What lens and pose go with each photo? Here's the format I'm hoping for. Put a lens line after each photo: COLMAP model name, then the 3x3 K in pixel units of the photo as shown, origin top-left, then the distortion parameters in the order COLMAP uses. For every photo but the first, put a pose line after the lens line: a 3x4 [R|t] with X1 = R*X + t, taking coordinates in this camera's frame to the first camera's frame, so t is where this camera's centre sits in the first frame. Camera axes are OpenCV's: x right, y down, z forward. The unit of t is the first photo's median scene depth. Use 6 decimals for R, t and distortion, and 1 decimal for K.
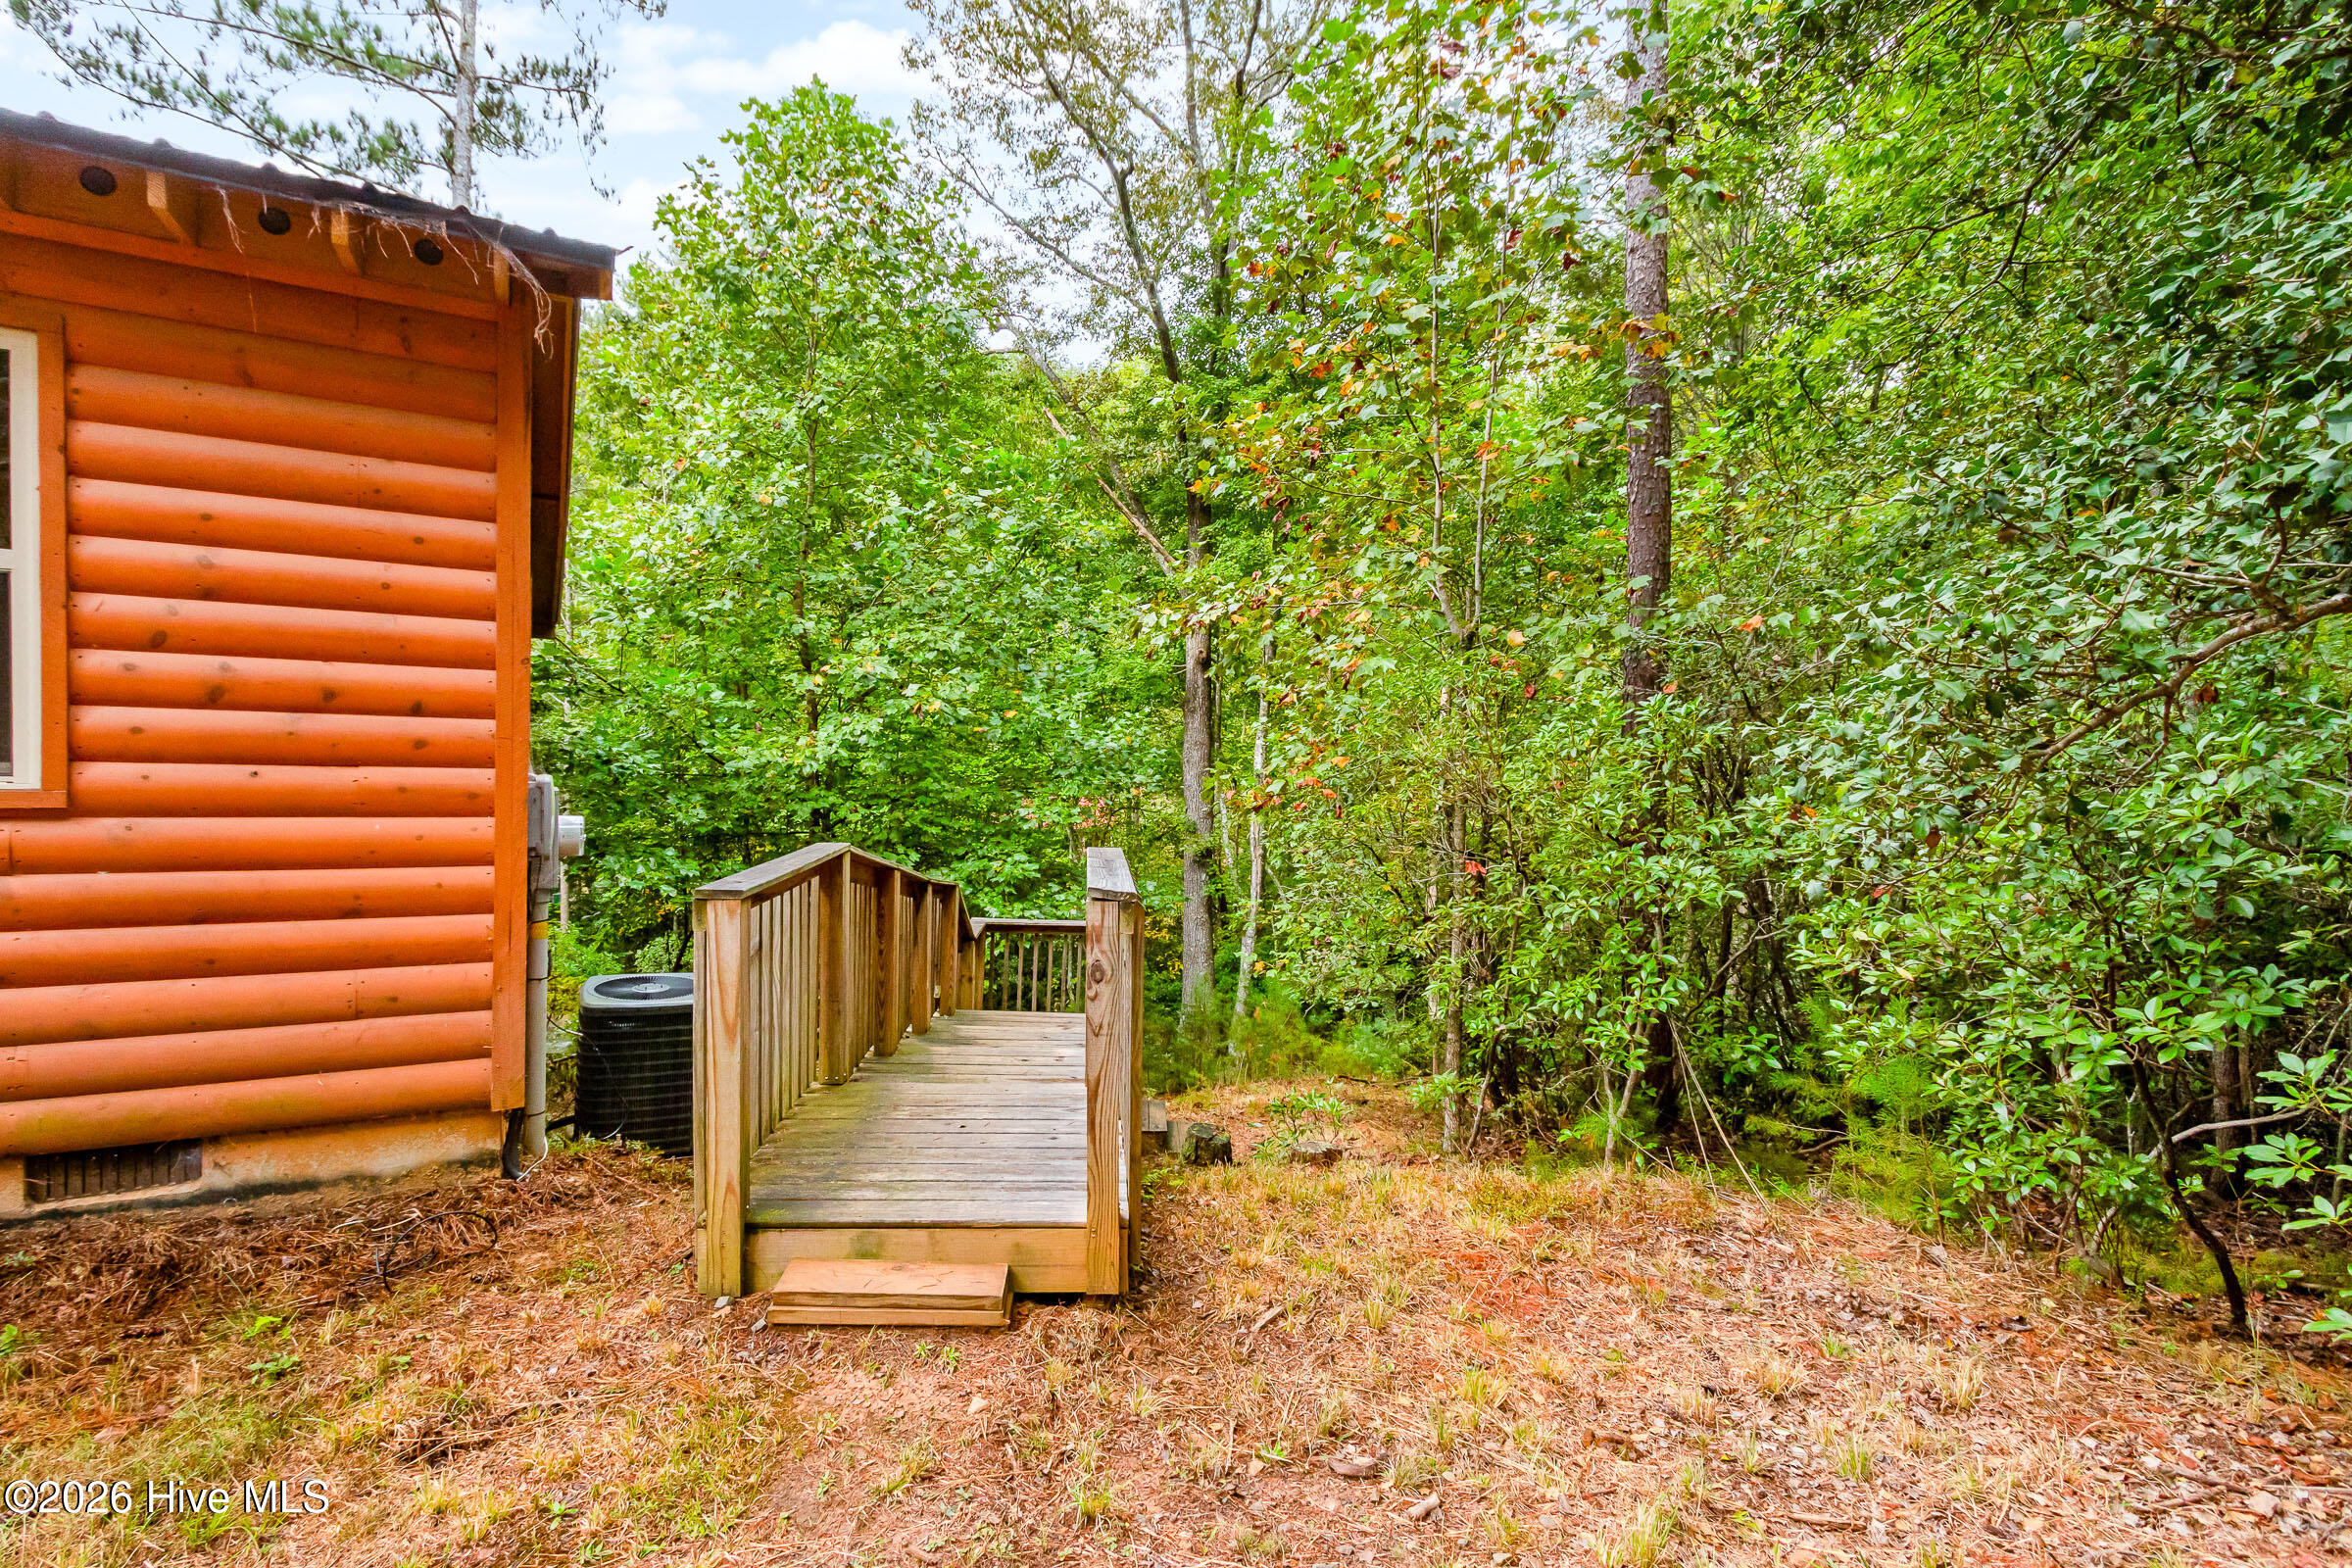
lens RADIAL K [[1127.3, 0, 1171.1], [0, 1127.3, 782.6], [0, 0, 1]] dist [0.003729, -0.000746]
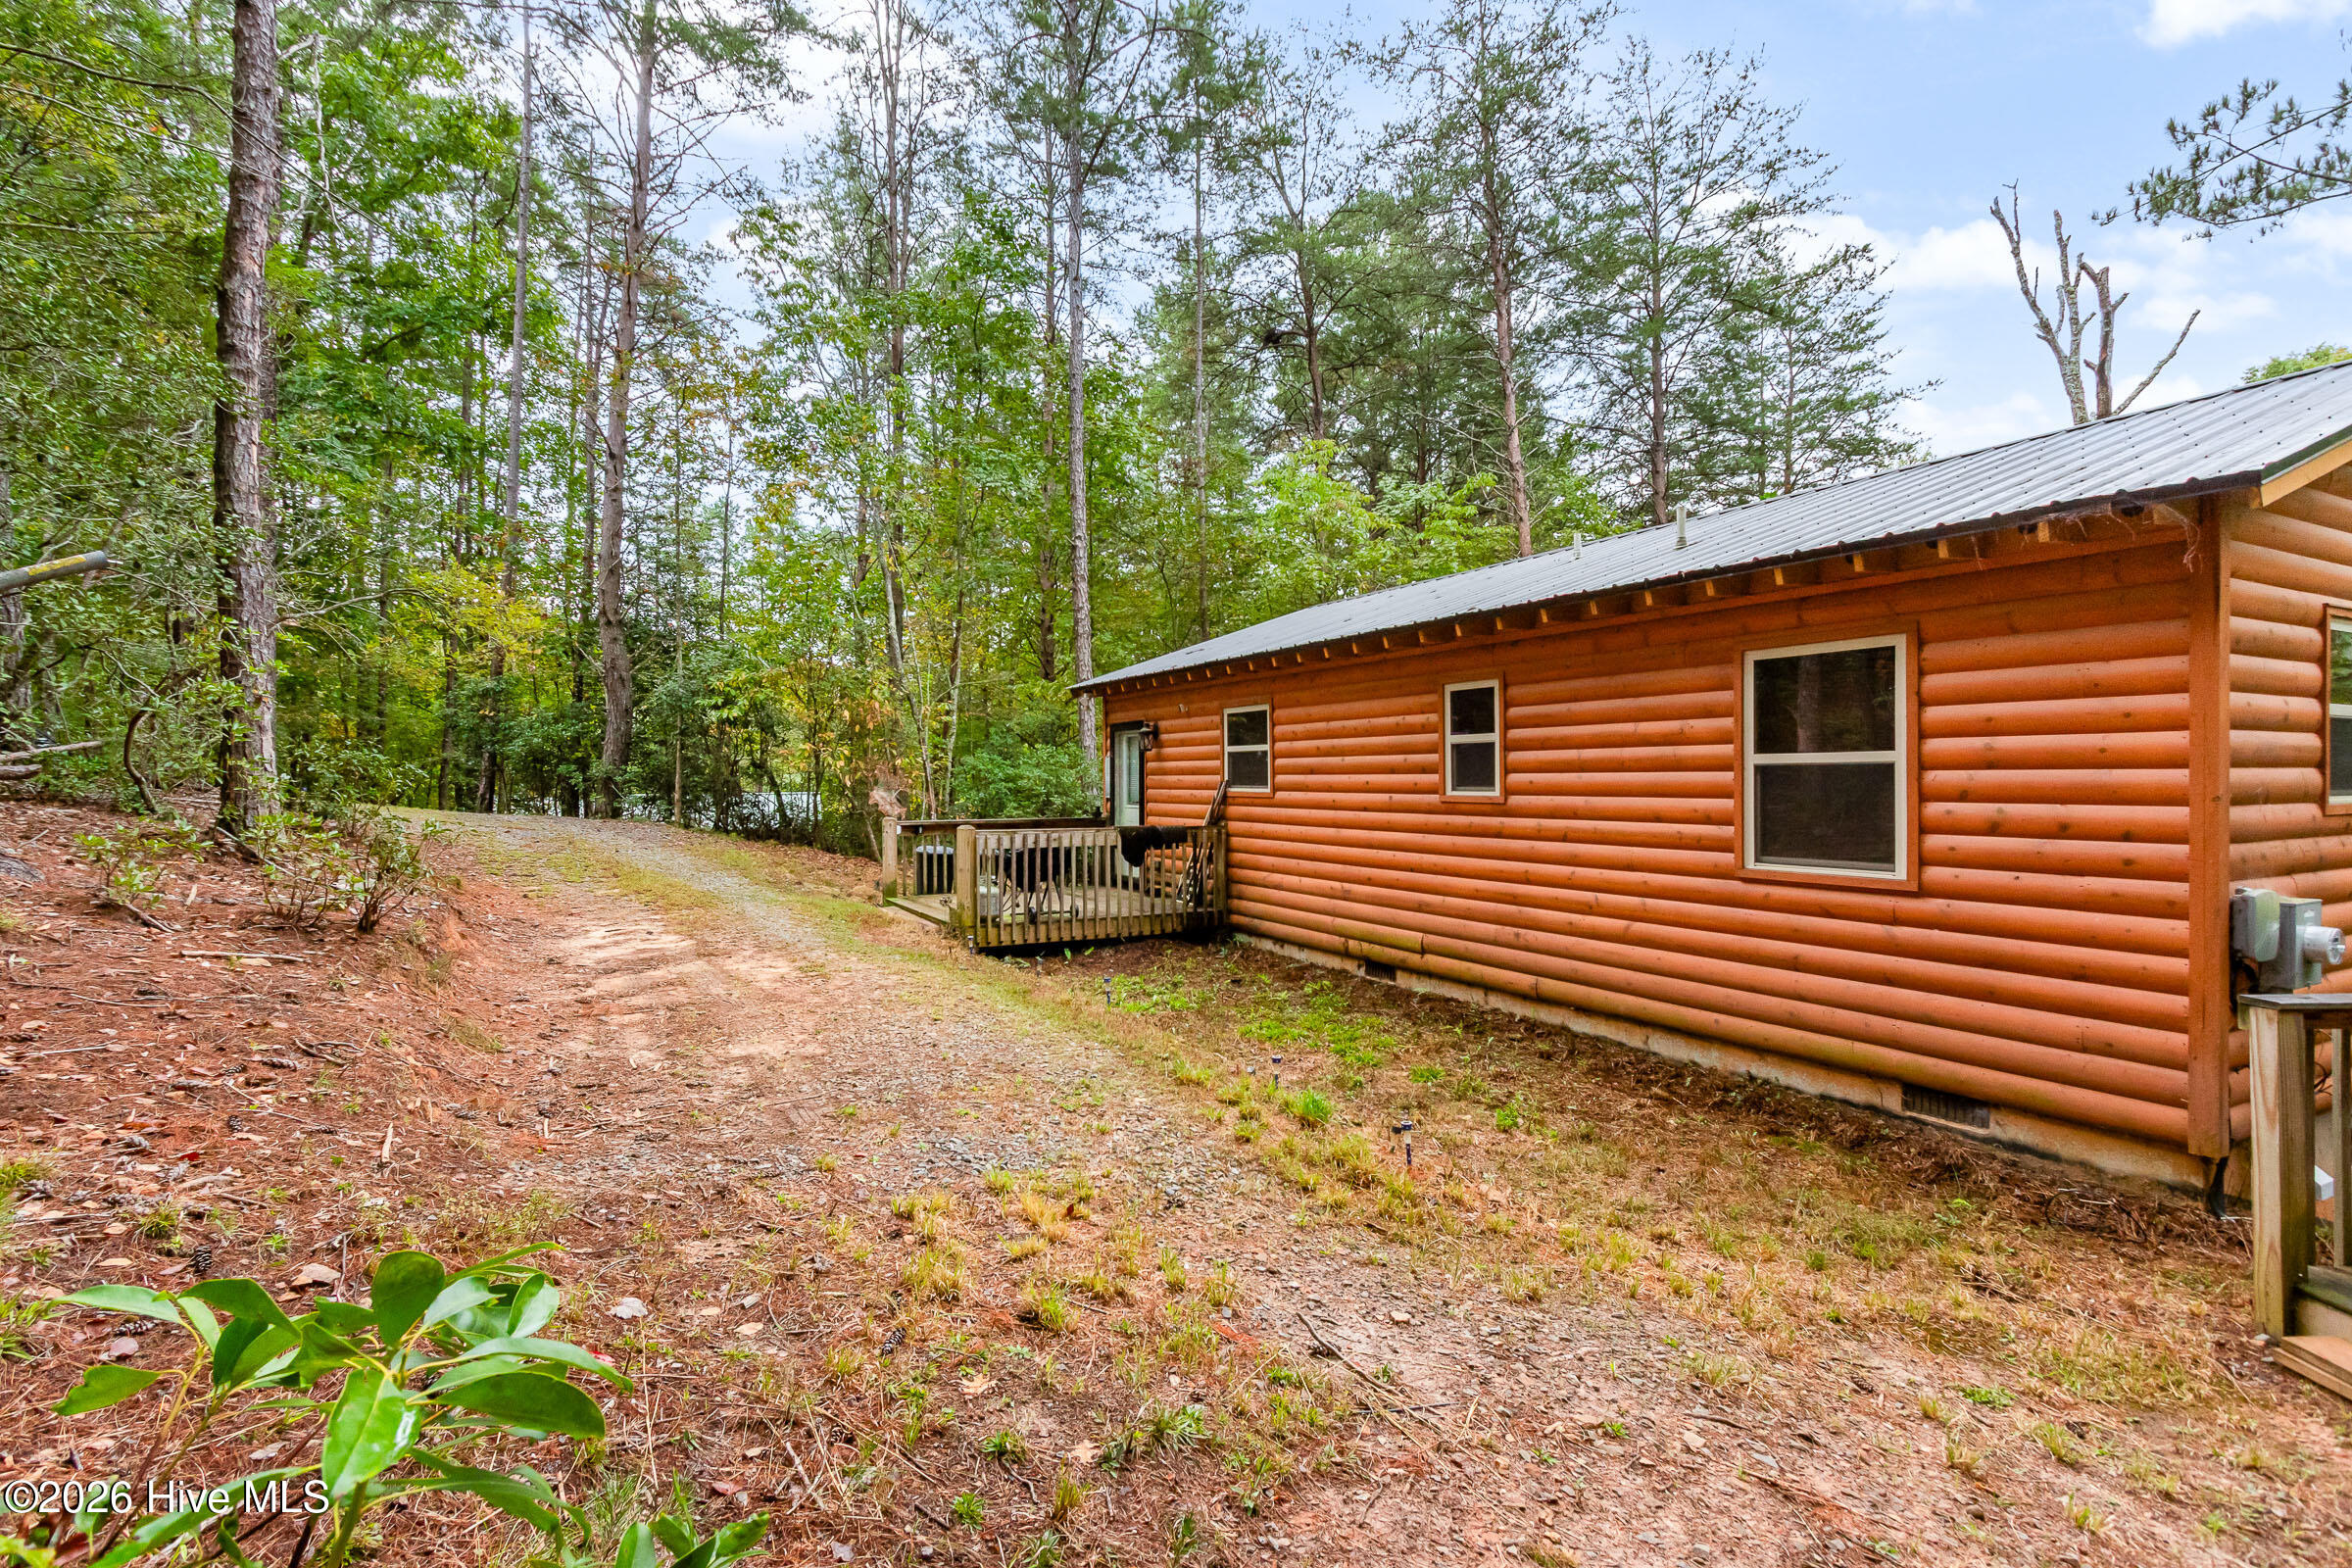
lens RADIAL K [[1127.3, 0, 1171.7], [0, 1127.3, 778.4], [0, 0, 1]] dist [0.003729, -0.000746]
pose [[0.010121, -0.023833, -0.999665, 0.758118], [-0.031006, 0.999228, -0.024137, -0.072267], [0.999468, 0.031240, 0.009374, -0.193554]]
